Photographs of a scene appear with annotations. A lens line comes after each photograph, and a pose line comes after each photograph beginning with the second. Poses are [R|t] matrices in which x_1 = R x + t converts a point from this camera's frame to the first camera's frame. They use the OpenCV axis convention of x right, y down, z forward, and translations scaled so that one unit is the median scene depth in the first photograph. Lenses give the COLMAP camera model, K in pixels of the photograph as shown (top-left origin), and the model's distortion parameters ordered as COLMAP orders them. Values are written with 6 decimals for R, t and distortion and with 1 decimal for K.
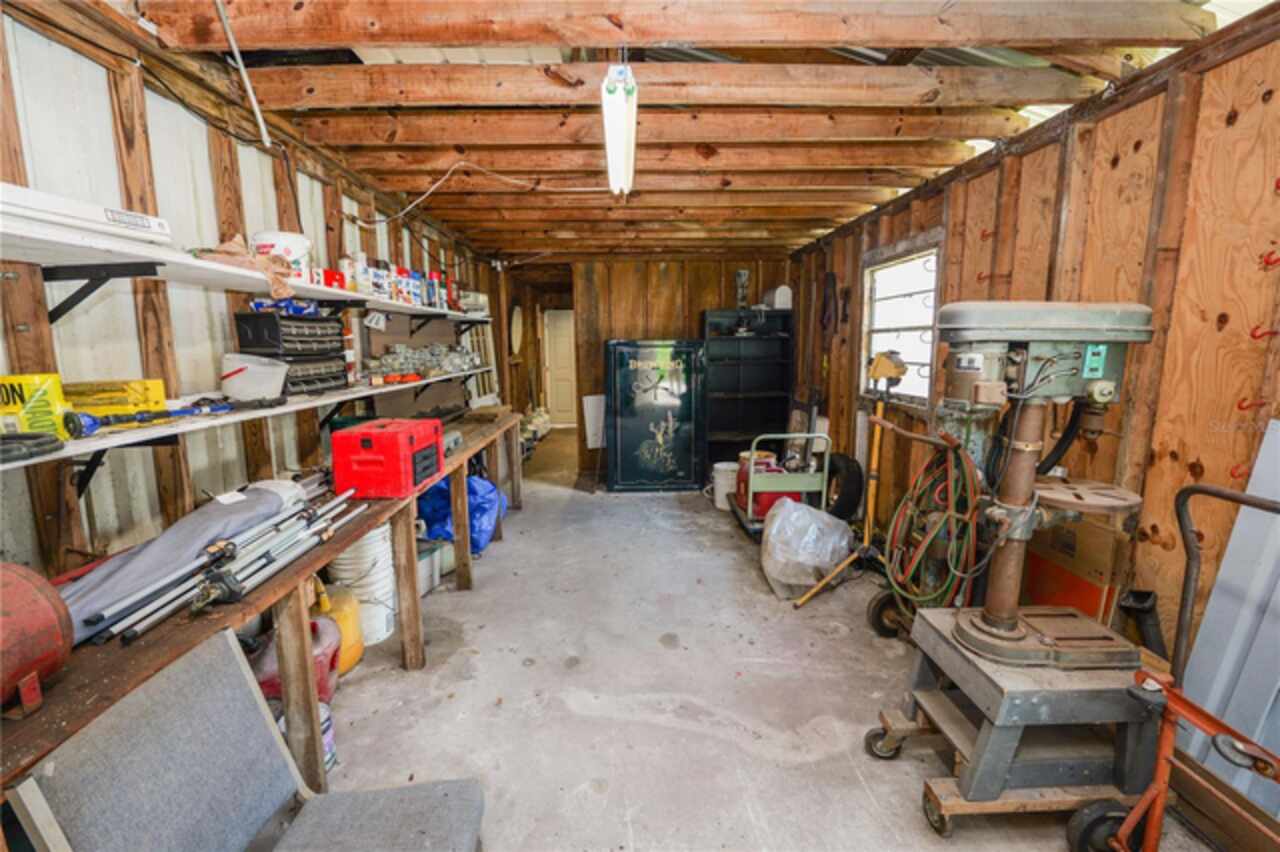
lens RADIAL K [[521.8, 0, 637.2], [0, 521.8, 419.3], [0, 0, 1]] dist [-0.000487, -0.000056]
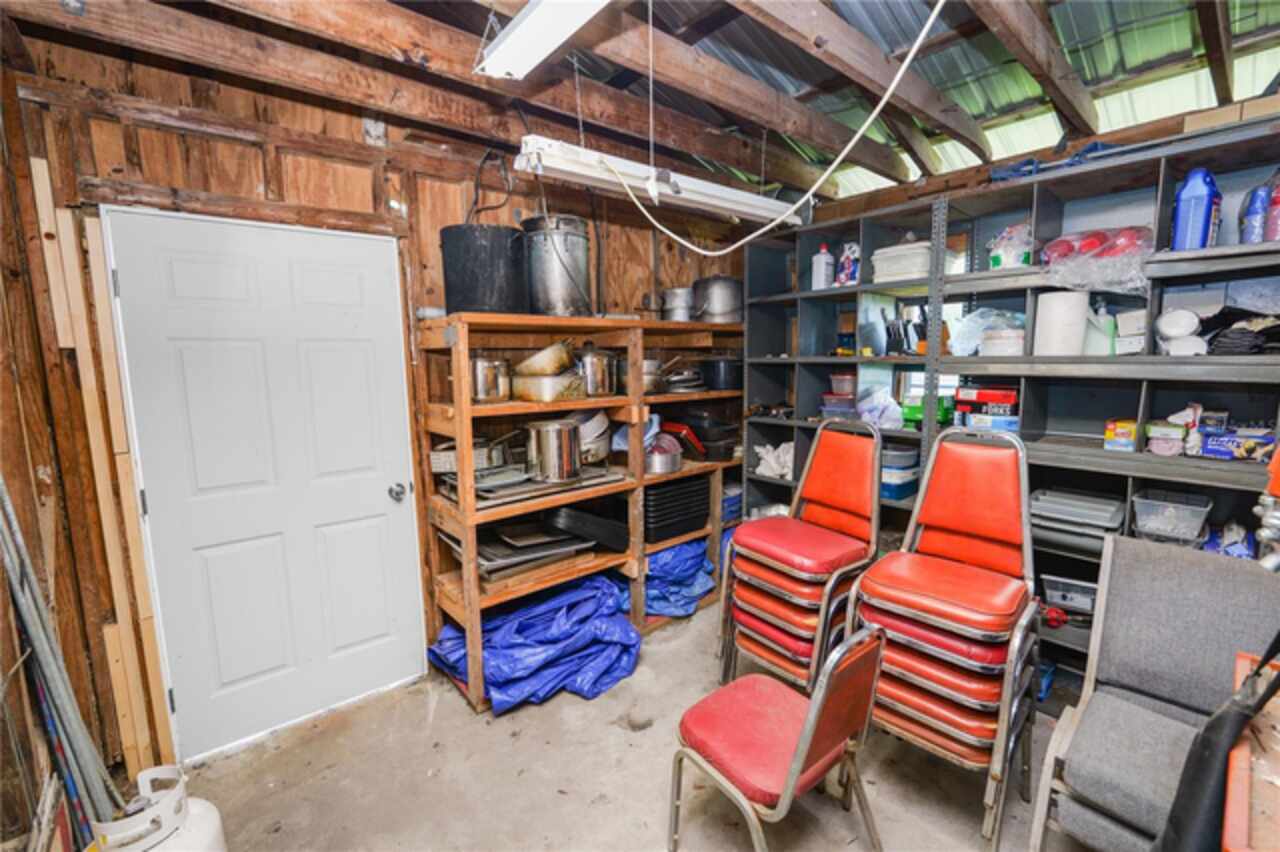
lens RADIAL K [[521.8, 0, 638.0], [0, 521.8, 425.6], [0, 0, 1]] dist [-0.000487, -0.000056]
pose [[0.784568, -0.078010, 0.615116, -0.143489], [0.088836, 0.995961, 0.013001, -0.109740], [-0.613646, 0.044445, 0.788329, 0.719708]]
